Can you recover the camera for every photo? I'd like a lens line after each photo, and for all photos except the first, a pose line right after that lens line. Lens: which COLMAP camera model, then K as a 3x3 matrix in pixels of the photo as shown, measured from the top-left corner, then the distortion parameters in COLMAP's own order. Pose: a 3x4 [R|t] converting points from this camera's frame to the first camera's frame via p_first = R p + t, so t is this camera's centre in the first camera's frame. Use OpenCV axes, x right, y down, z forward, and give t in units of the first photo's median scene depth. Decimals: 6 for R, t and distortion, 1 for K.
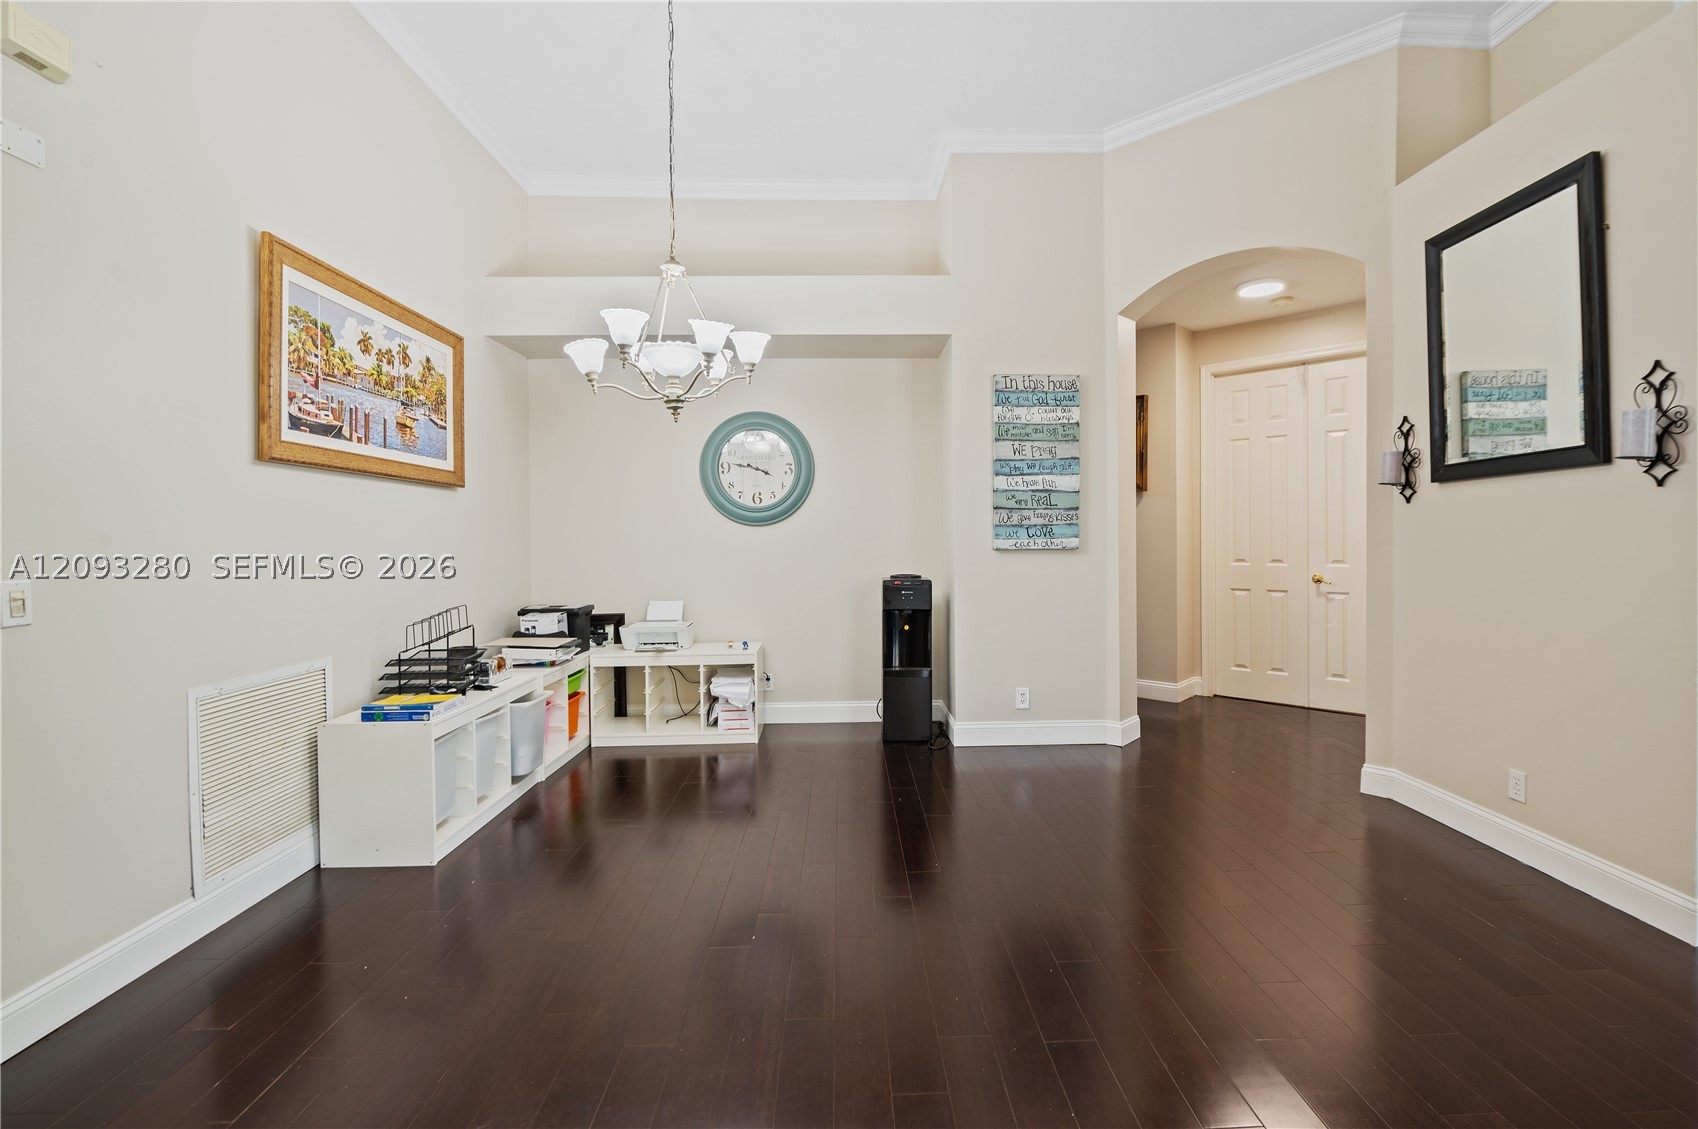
lens RADIAL K [[754.3, 0, 850.2], [0, 754.3, 522.3], [0, 0, 1]] dist [-0.000750, -0.000220]
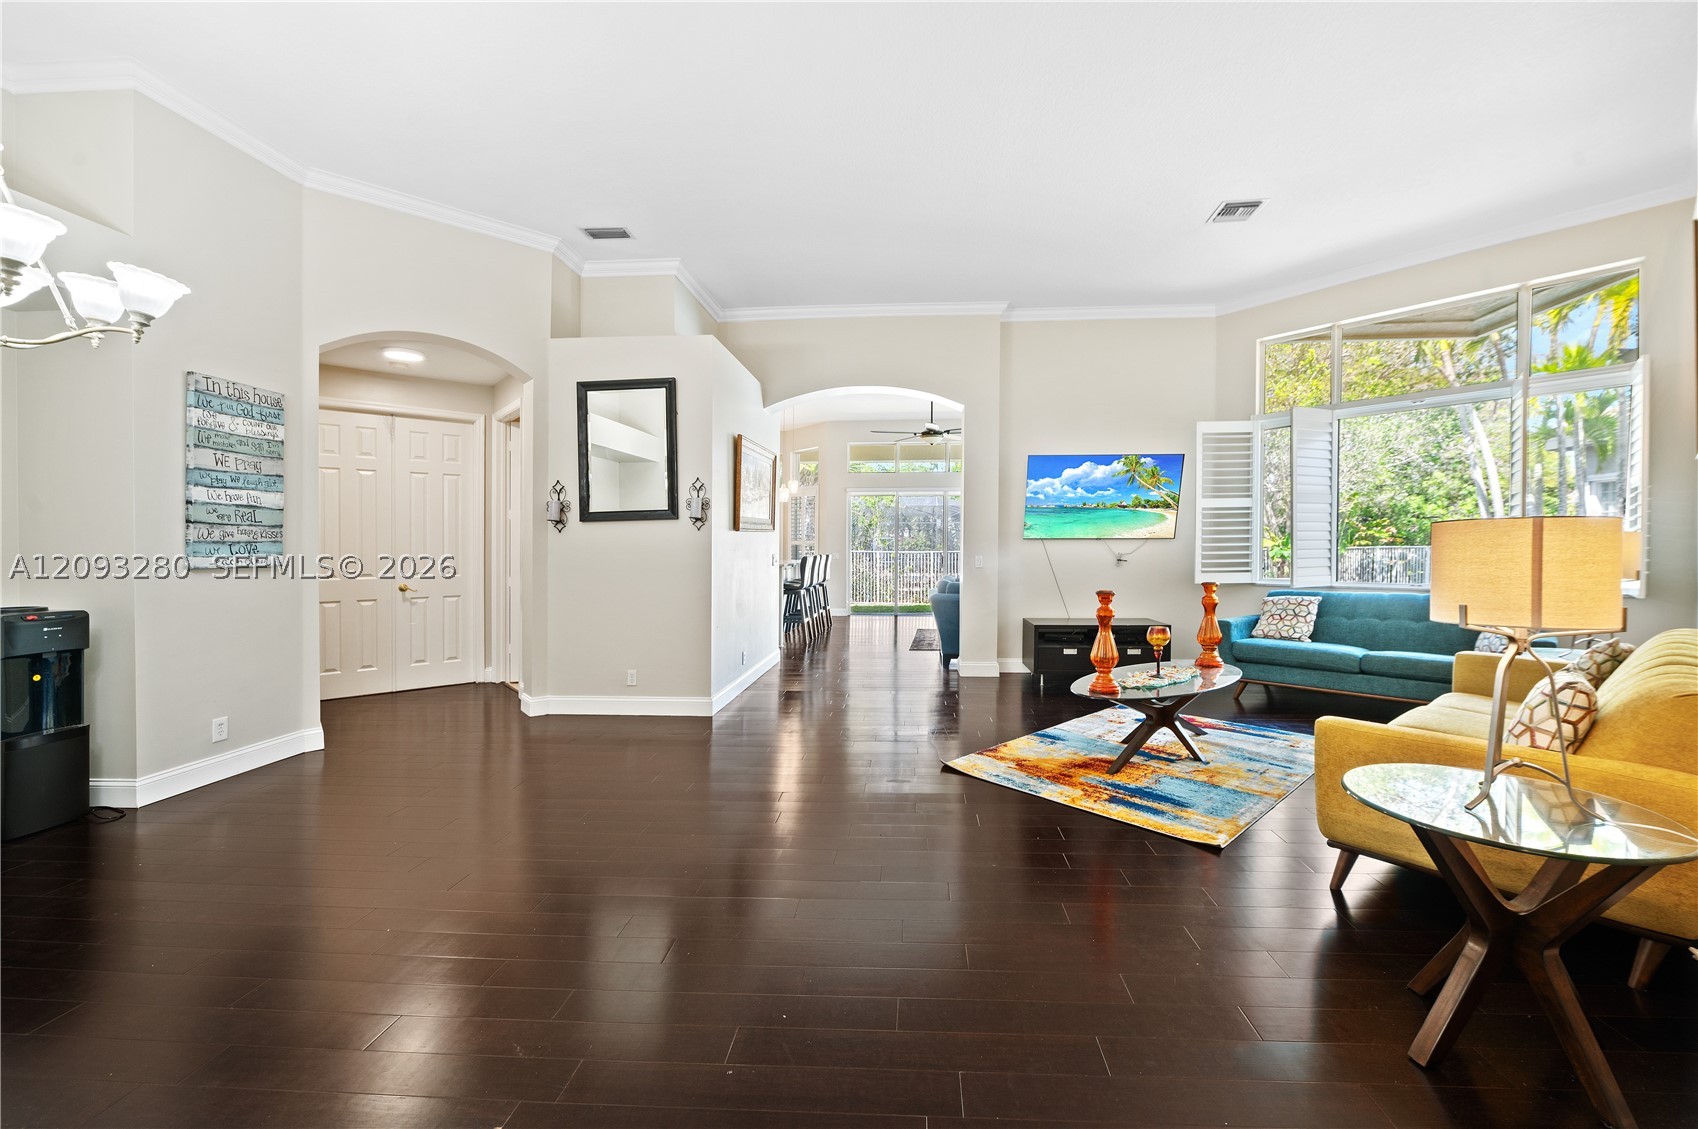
lens RADIAL K [[682.1, 0, 871.0], [0, 682.1, 538.5], [0, 0, 1]] dist [-0.005884, 0.000093]
pose [[0.099876, 0.021580, 0.994766, -0.522629], [-0.010968, 0.999728, -0.020587, 0.008143], [-0.994939, -0.008854, 0.100086, 0.123871]]
